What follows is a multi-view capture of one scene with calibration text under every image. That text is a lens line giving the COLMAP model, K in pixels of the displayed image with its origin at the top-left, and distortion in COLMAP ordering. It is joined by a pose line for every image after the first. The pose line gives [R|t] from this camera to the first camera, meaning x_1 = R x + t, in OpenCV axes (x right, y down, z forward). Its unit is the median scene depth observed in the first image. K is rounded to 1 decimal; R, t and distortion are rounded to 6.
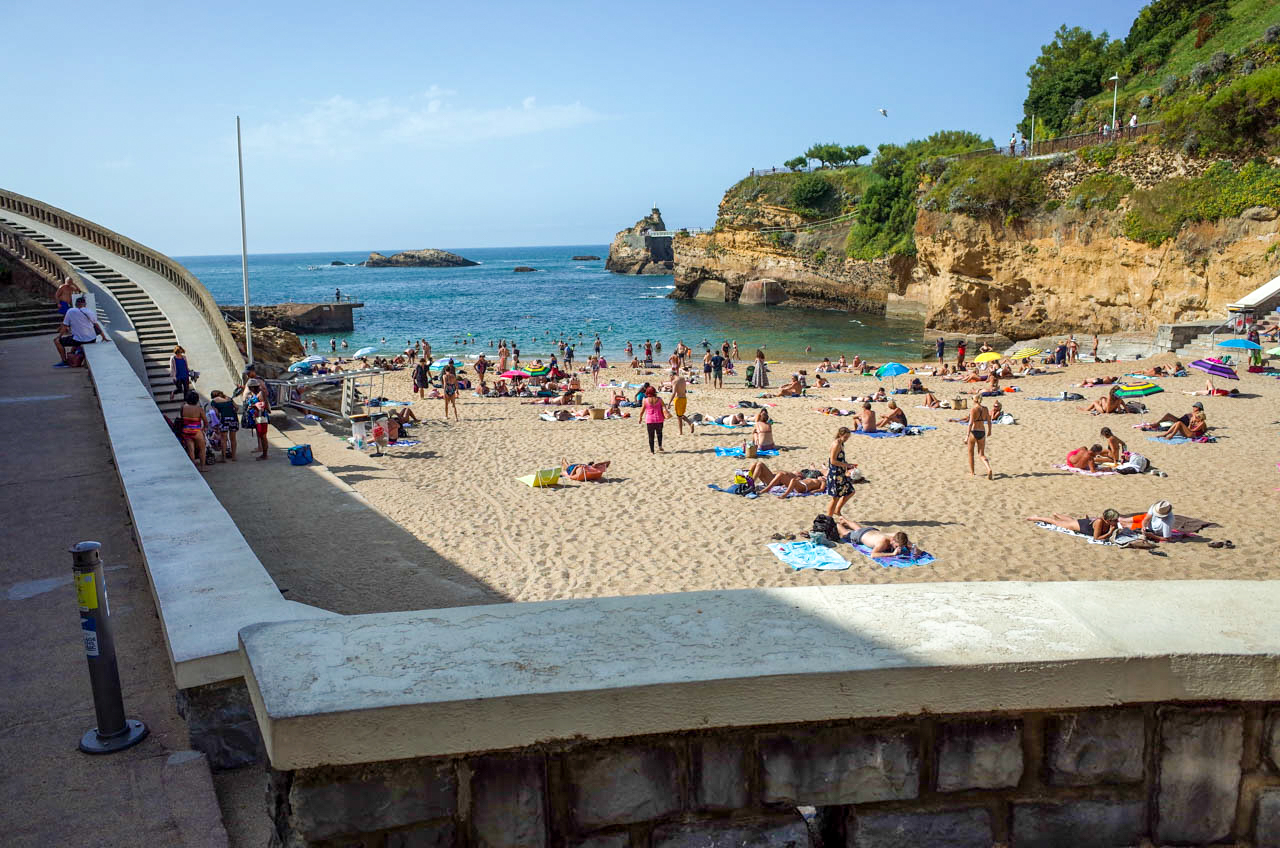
lens RADIAL K [[1016.0, 0, 638.9], [0, 1016.0, 425.6], [0, 0, 1]] dist [-0.069177, 0.072214]
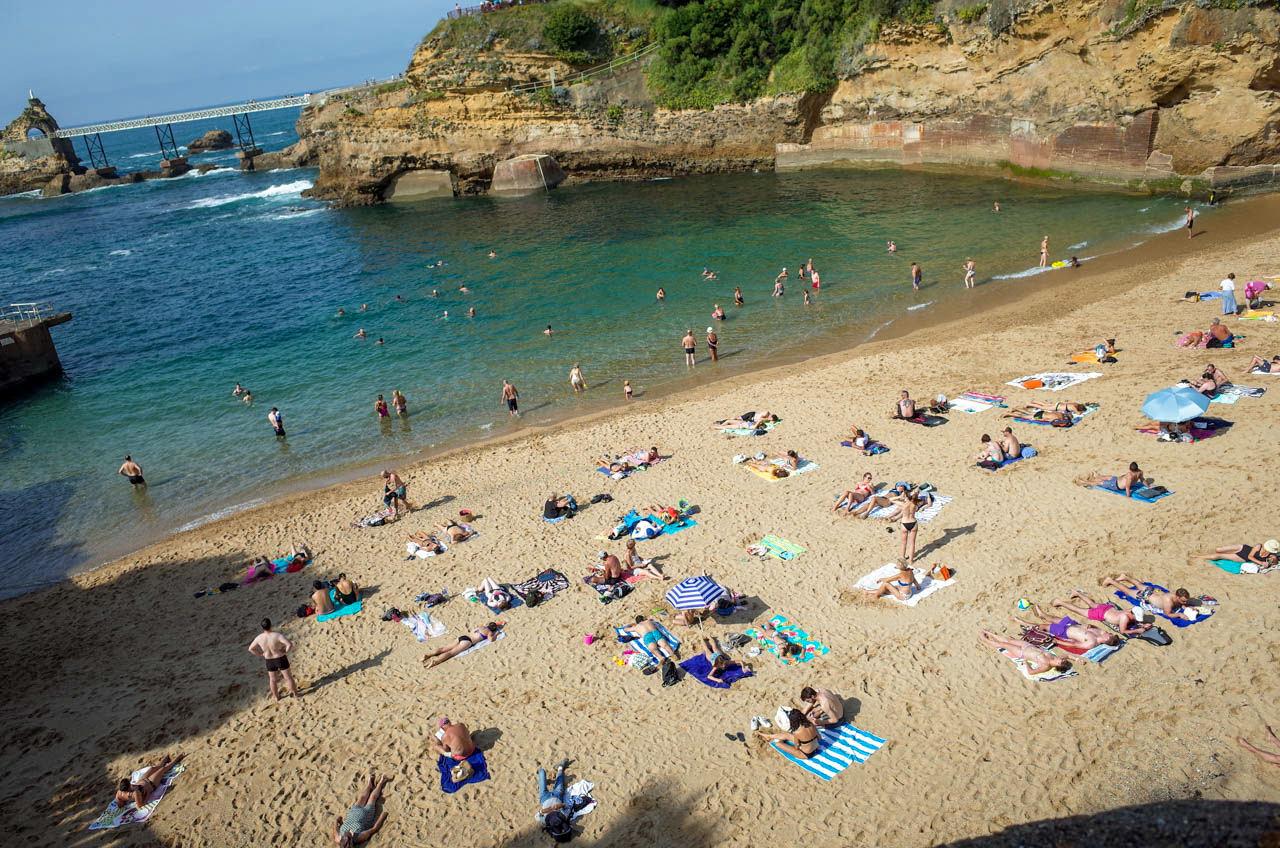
lens RADIAL K [[1016.0, 0, 643.6], [0, 1016.0, 424.6], [0, 0, 1]] dist [-0.069177, 0.072214]
pose [[0.755319, -0.301423, 0.581925, -0.308837], [0.223492, 0.953194, 0.203646, -0.088986], [-0.616071, -0.023762, 0.787332, 0.360810]]
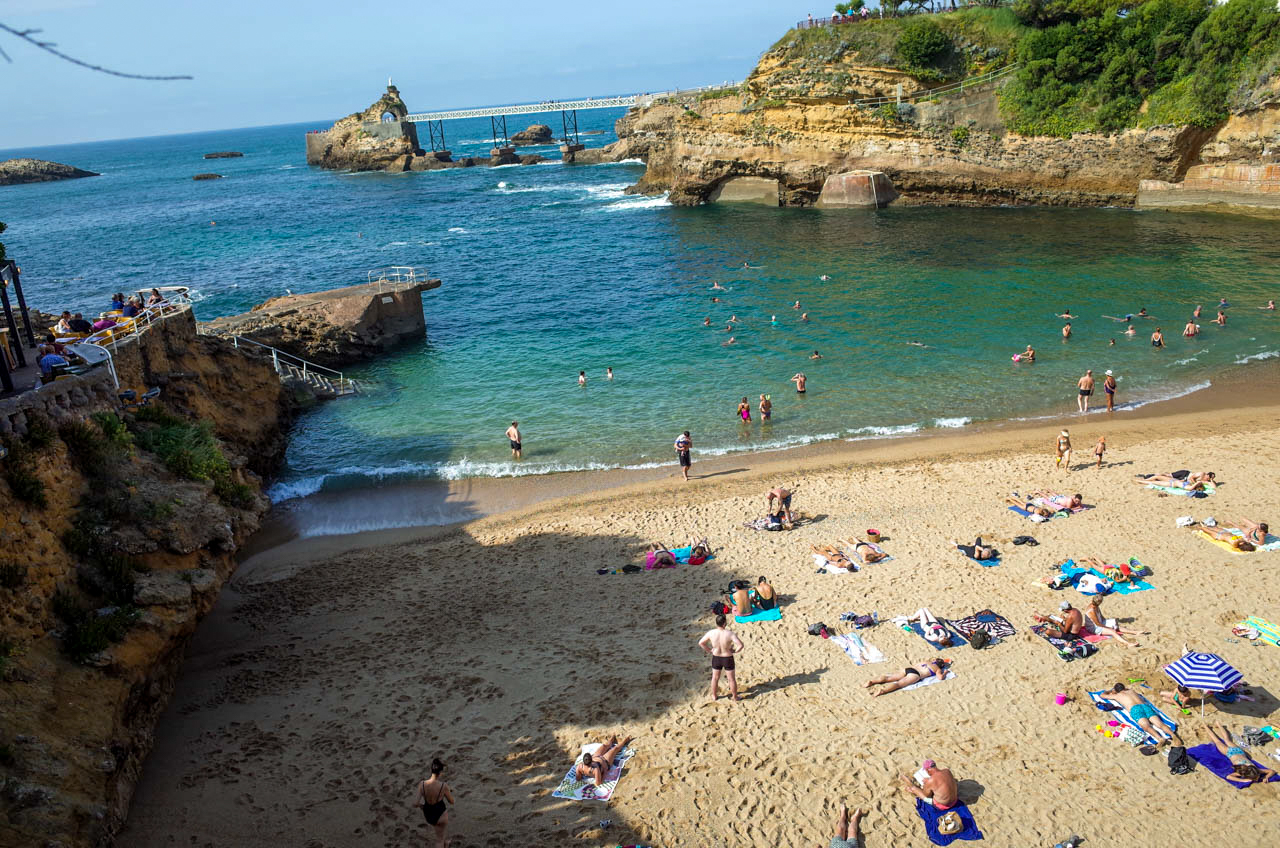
lens RADIAL K [[1016.0, 0, 634.2], [0, 1016.0, 422.4], [0, 0, 1]] dist [-0.069177, 0.072214]
pose [[0.911476, -0.174963, 0.372289, -0.332825], [0.130123, 0.981197, 0.142547, -0.092676], [-0.390229, -0.081485, 0.917105, 0.386116]]
